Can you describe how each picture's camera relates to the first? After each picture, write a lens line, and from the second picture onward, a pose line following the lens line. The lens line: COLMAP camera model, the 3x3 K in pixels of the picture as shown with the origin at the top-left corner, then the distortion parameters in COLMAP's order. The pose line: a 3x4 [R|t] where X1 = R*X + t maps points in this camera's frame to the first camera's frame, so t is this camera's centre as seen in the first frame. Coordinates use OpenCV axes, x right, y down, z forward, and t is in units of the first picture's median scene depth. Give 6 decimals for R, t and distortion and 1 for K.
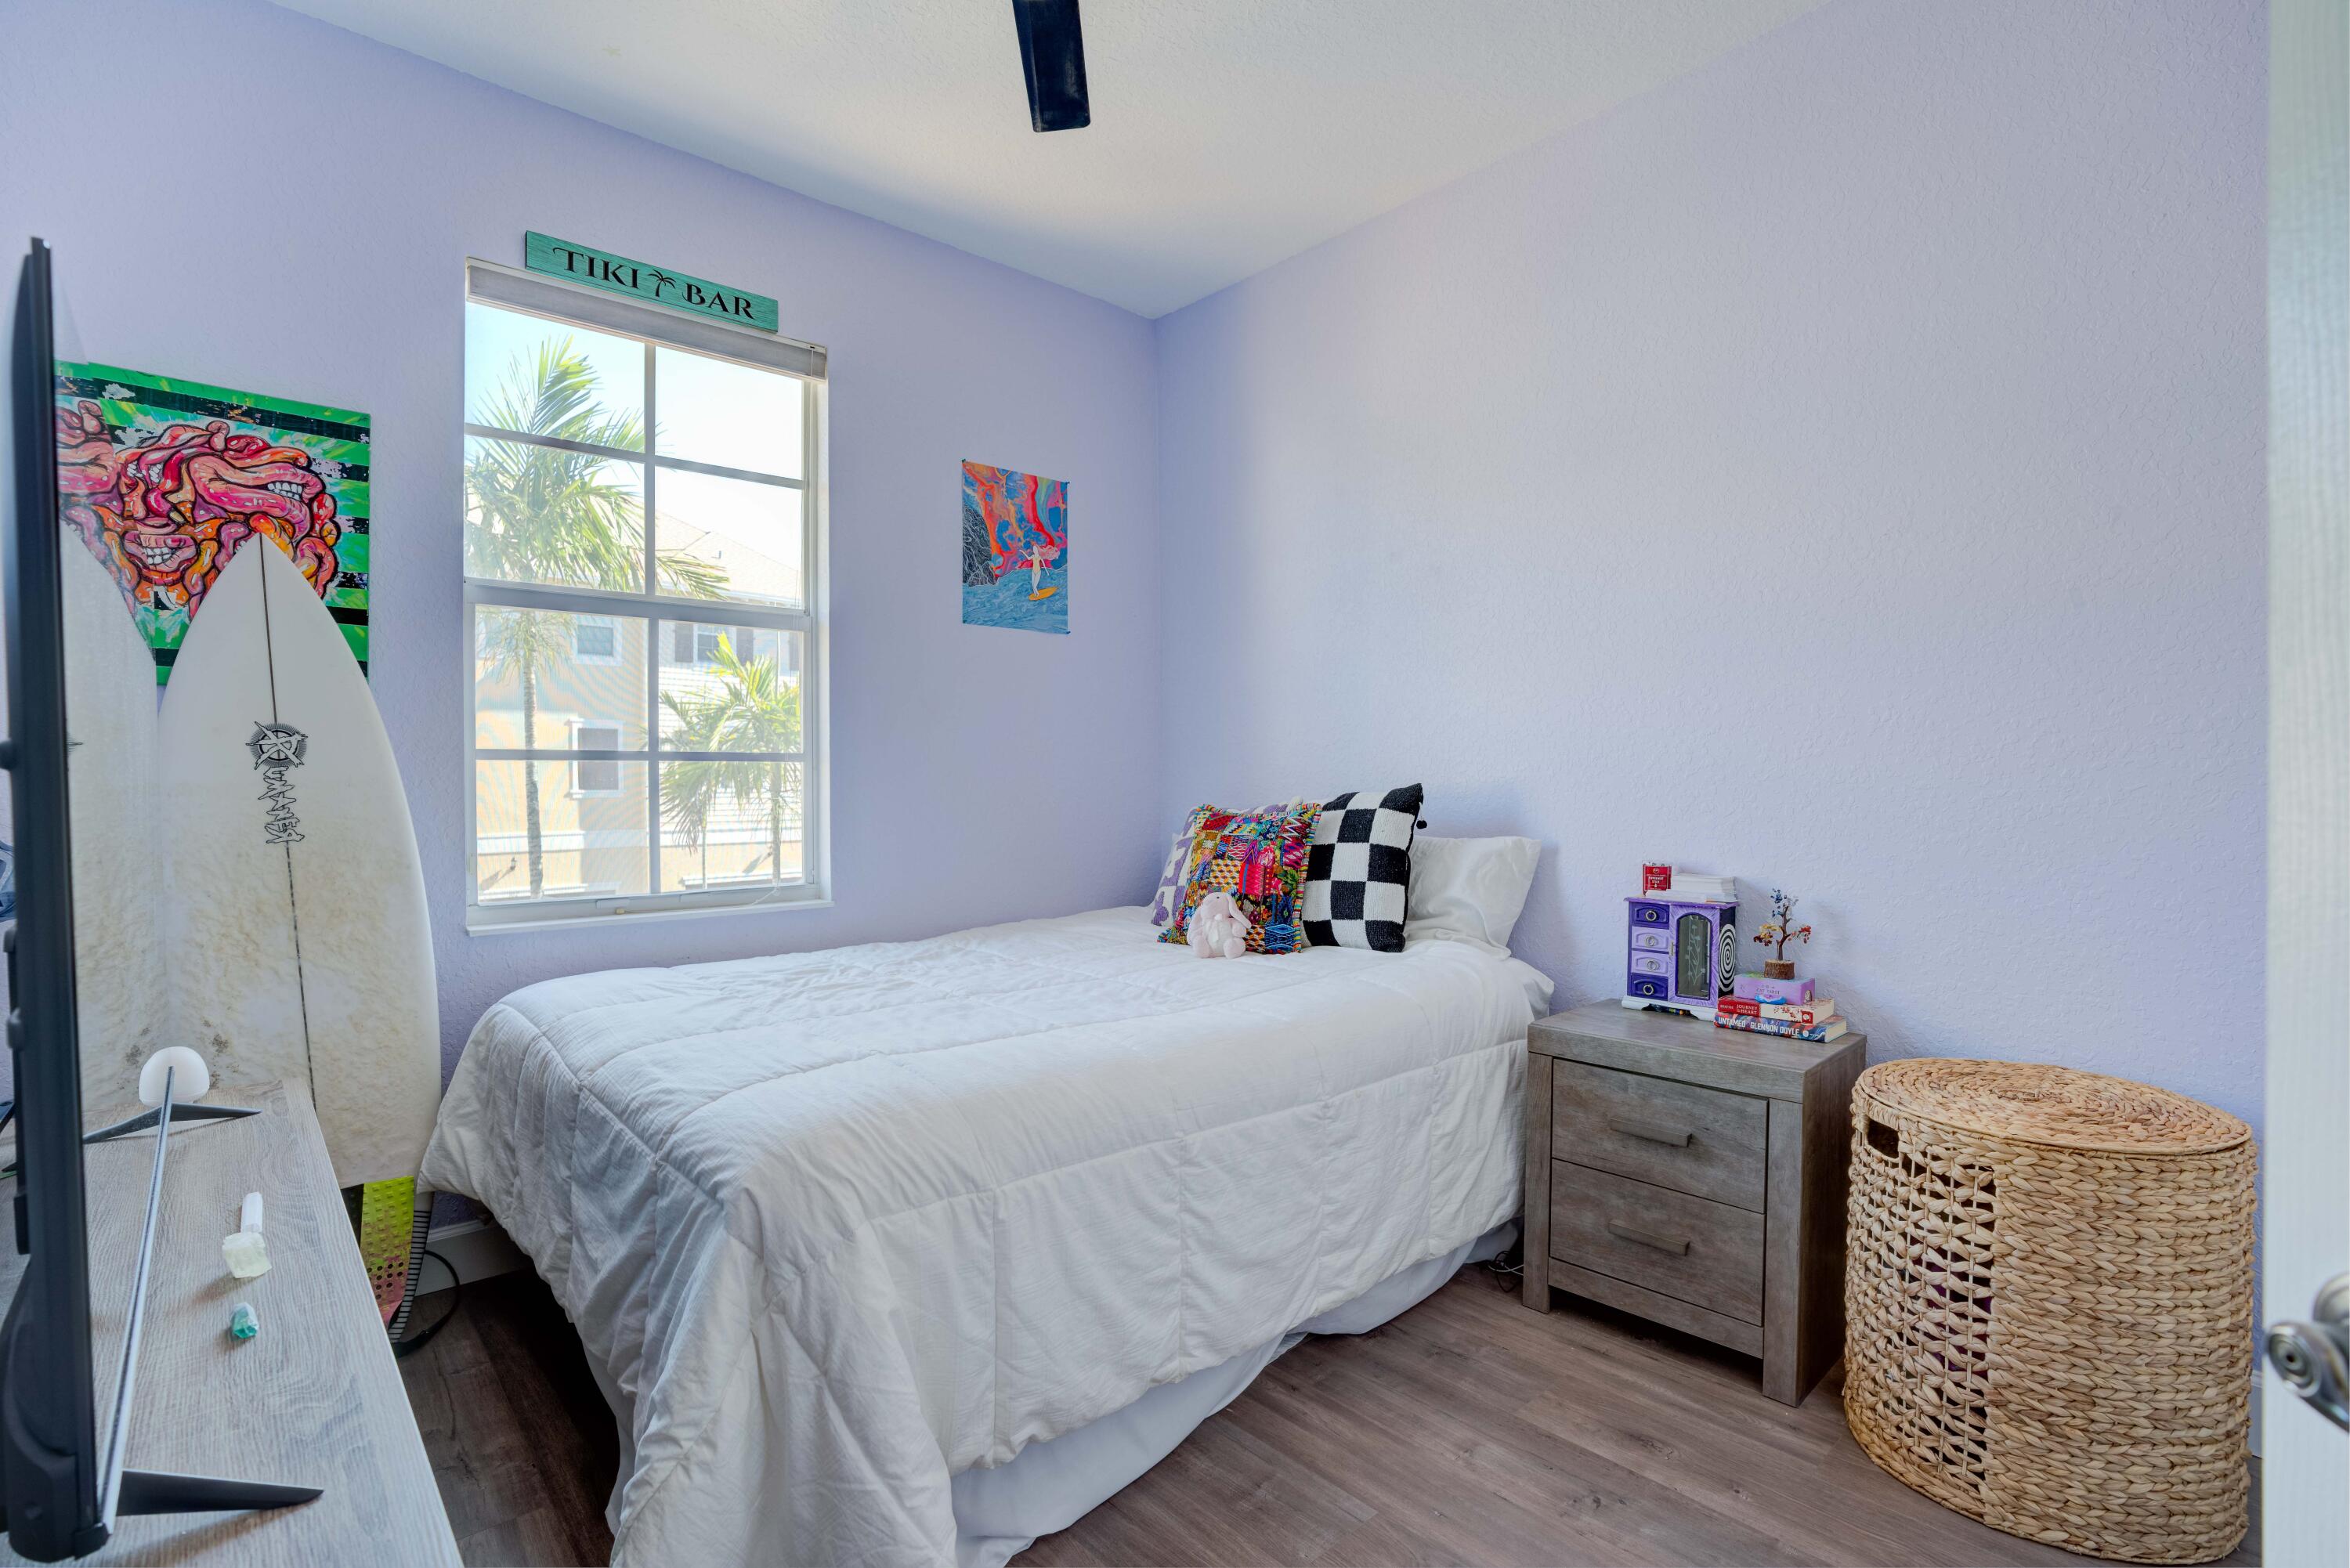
lens RADIAL K [[1084.7, 0, 1166.1], [0, 1084.7, 795.1], [0, 0, 1]] dist [-0.068958, 0.028312]
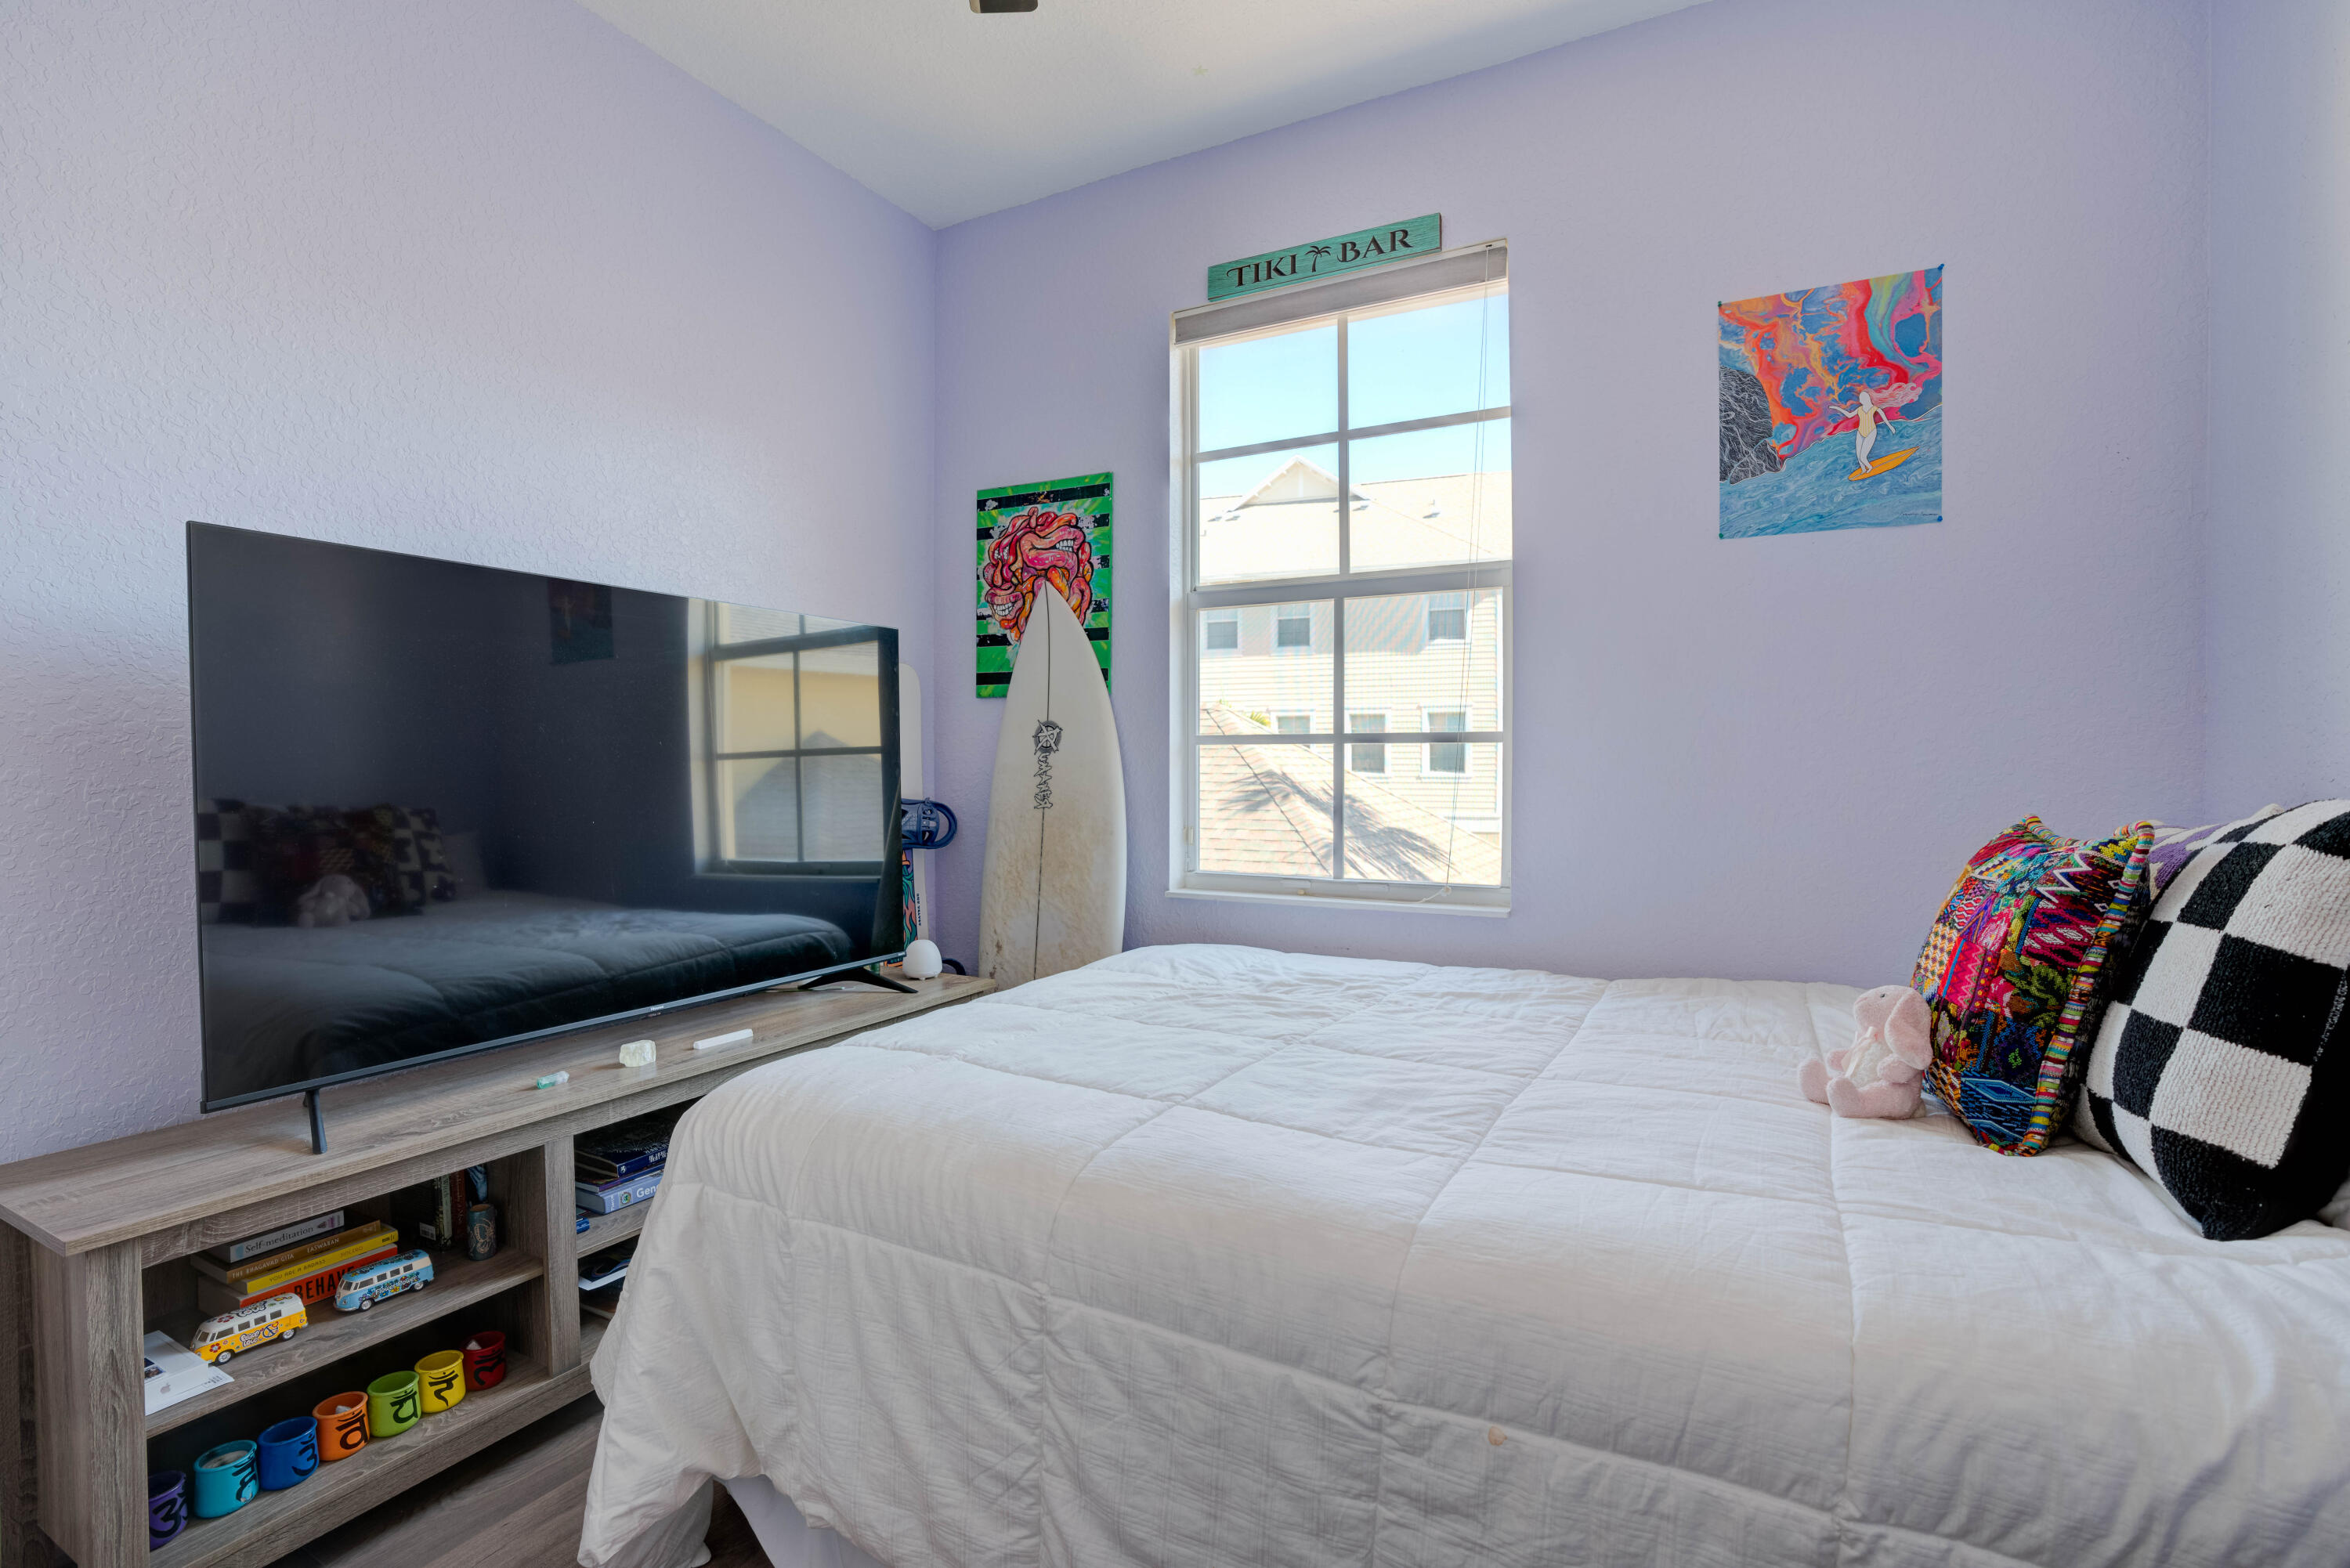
lens RADIAL K [[1084.7, 0, 1166.1], [0, 1084.7, 795.1], [0, 0, 1]] dist [-0.068958, 0.028312]
pose [[0.334784, 0.029153, -0.941844, 0.494886], [-0.016020, 0.999553, 0.025245, -0.009117], [0.942159, 0.006637, 0.335101, 0.633594]]
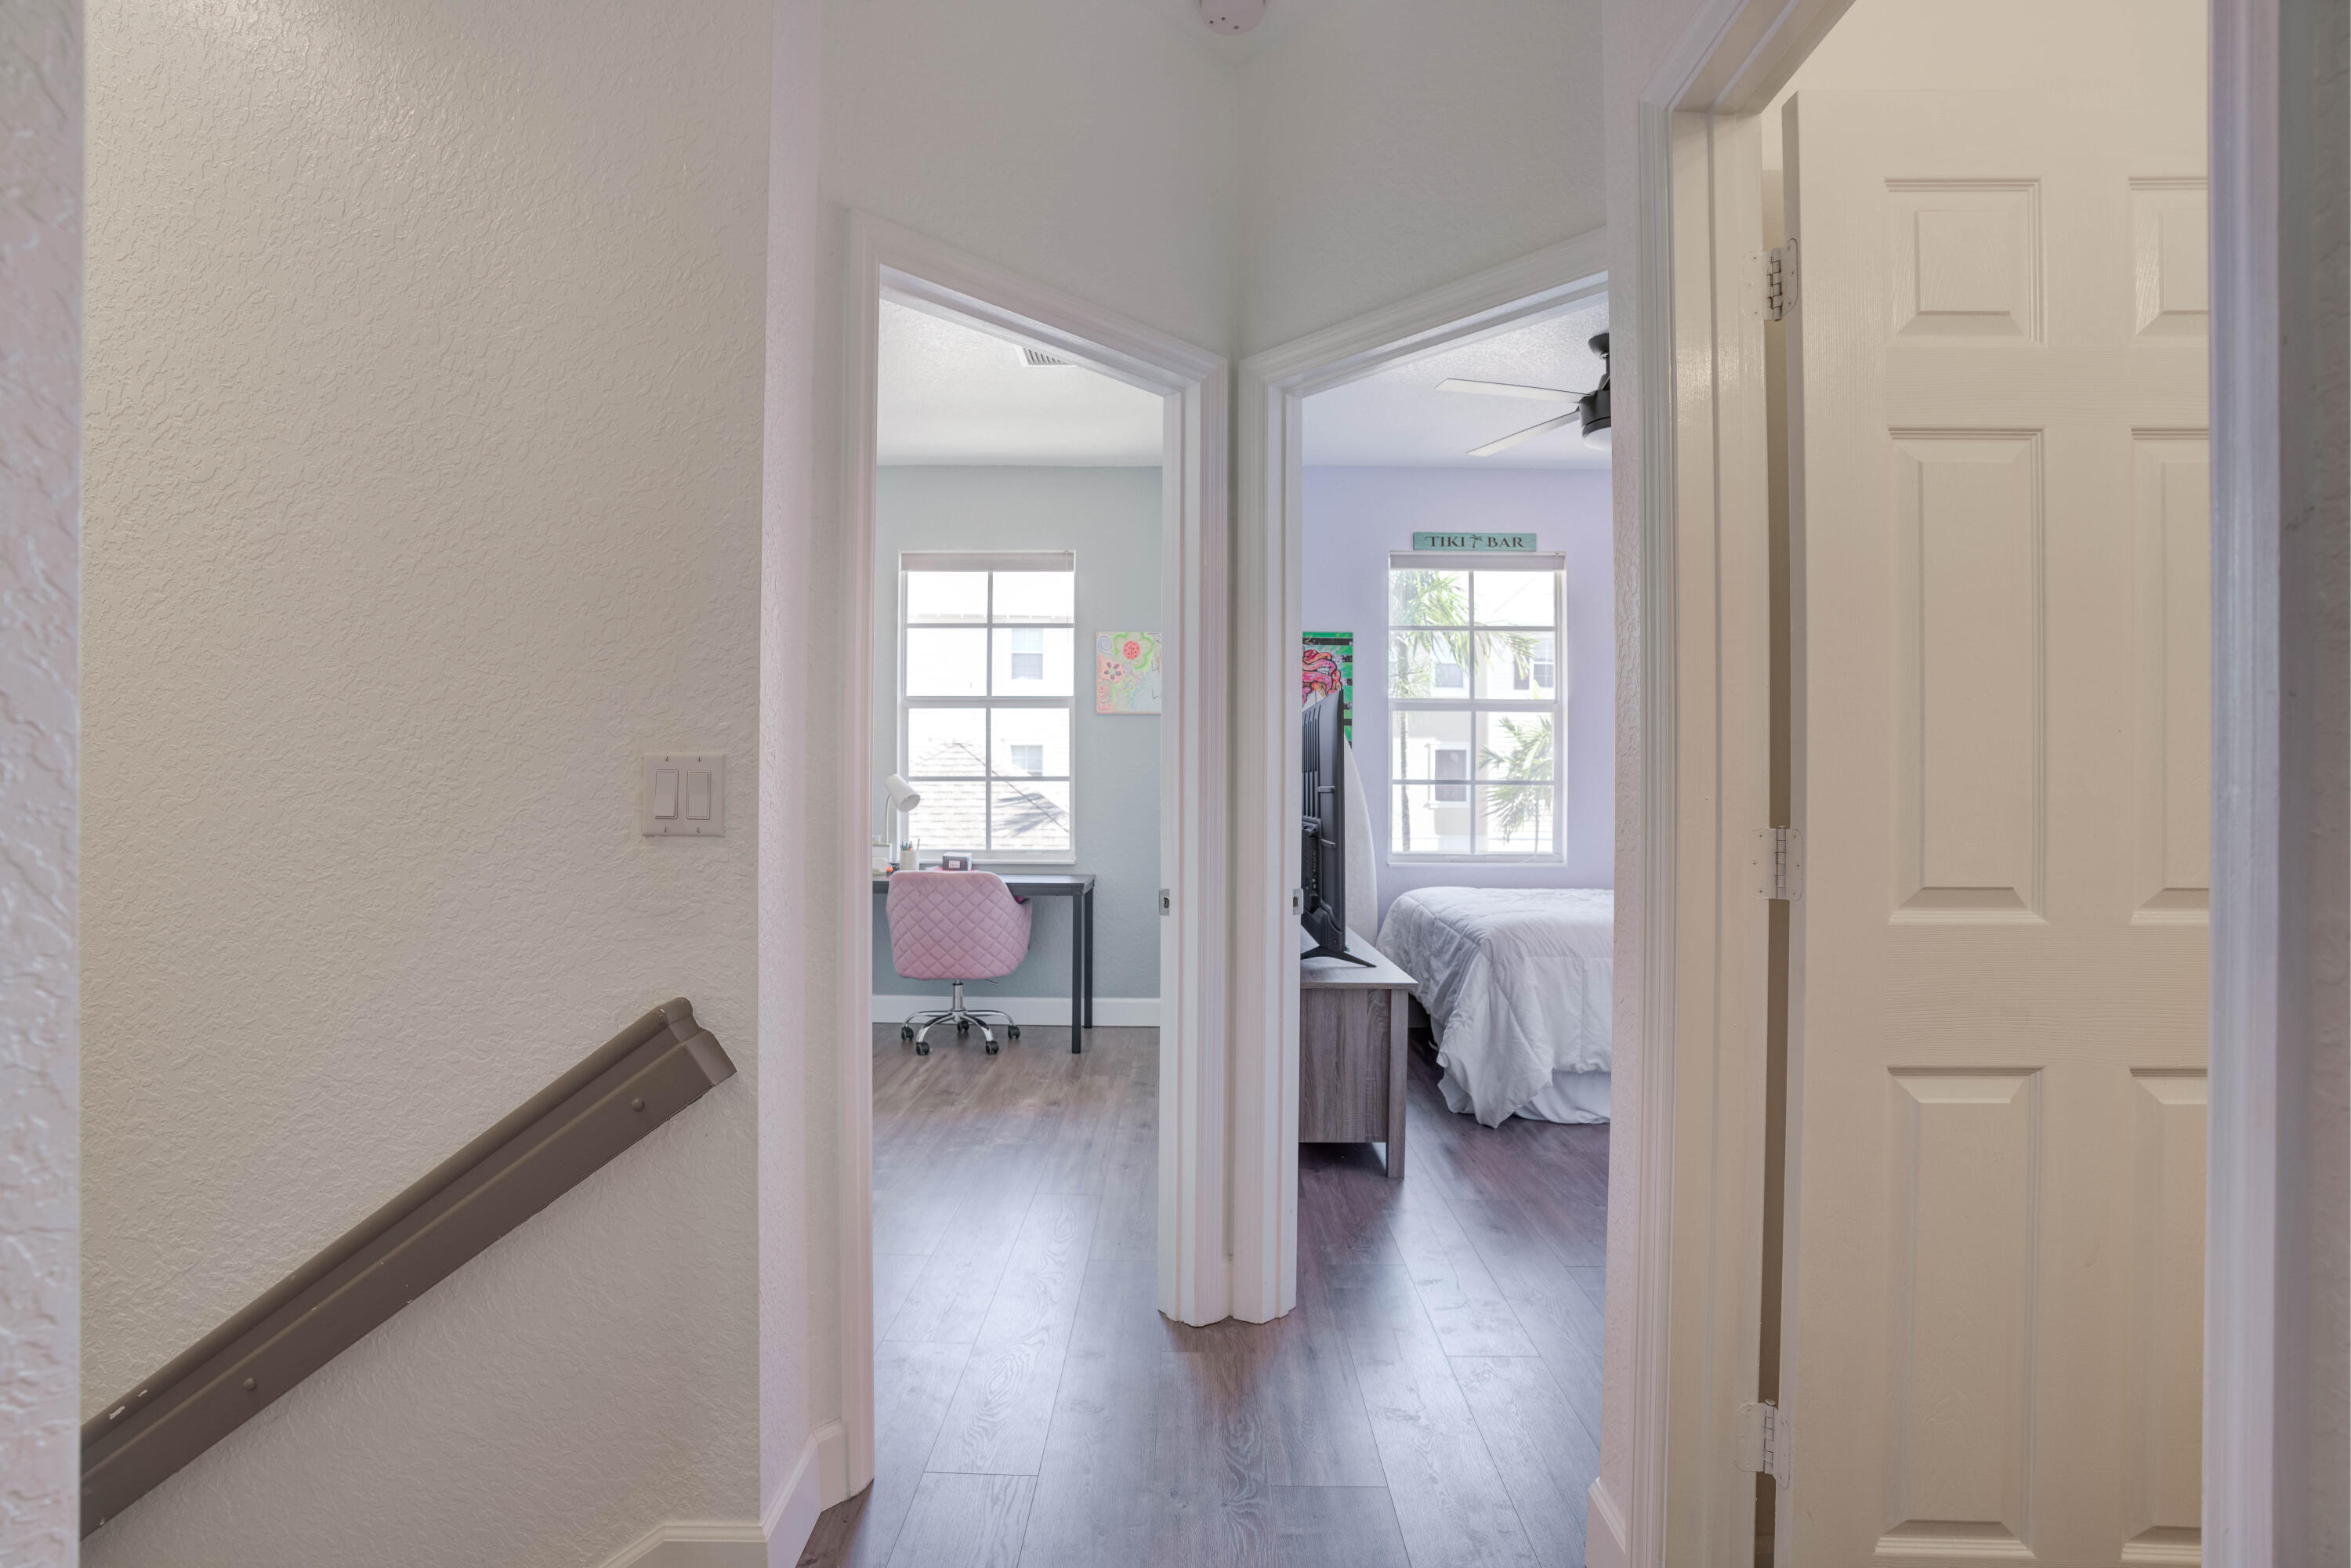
lens RADIAL K [[1085.2, 0, 1166.6], [0, 1085.2, 795.1], [0, 0, 1]] dist [-0.068958, 0.028312]
pose [[0.733455, 0.008058, -0.679690, 0.538814], [-0.016732, 0.999841, -0.006202, 0.009737], [0.679532, 0.015921, 0.733473, -0.986778]]
